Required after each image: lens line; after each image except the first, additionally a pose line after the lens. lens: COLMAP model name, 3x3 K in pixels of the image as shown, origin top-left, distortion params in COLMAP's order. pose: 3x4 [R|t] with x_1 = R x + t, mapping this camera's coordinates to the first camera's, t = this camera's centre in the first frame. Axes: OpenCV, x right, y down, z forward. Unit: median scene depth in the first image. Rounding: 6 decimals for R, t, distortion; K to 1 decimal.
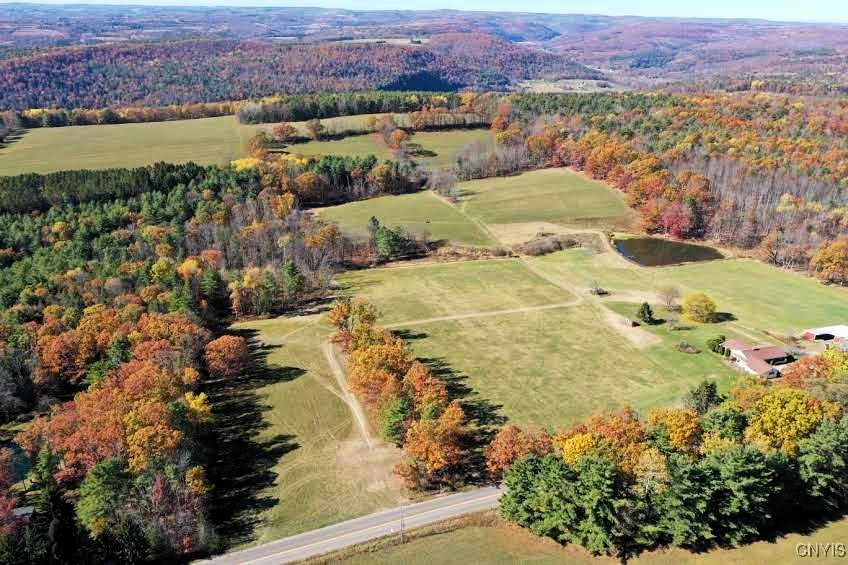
lens RADIAL K [[681.0, 0, 424.1], [0, 681.0, 285.0], [0, 0, 1]] dist [0.014802, -0.010797]
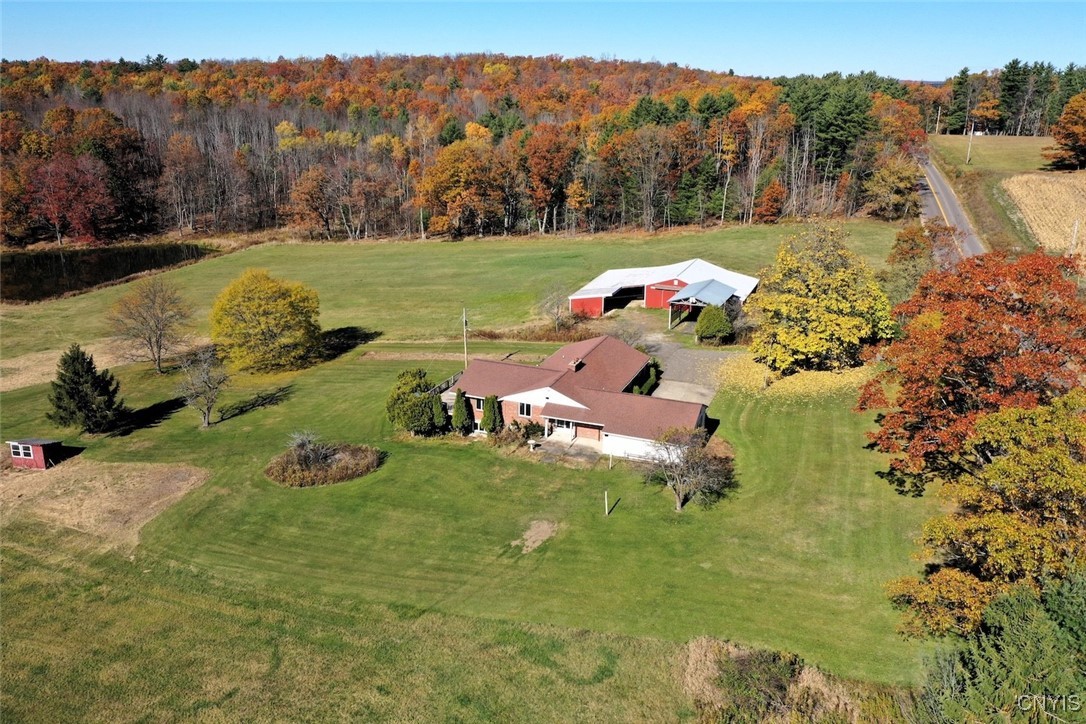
lens RADIAL K [[872.2, 0, 543.6], [0, 872.2, 366.9], [0, 0, 1]] dist [0.014802, -0.010797]
pose [[0.632496, -0.272262, 0.725136, 0.205128], [0.305565, 0.947965, 0.089399, 0.052685], [-0.711743, 0.165032, 0.682778, 0.669946]]
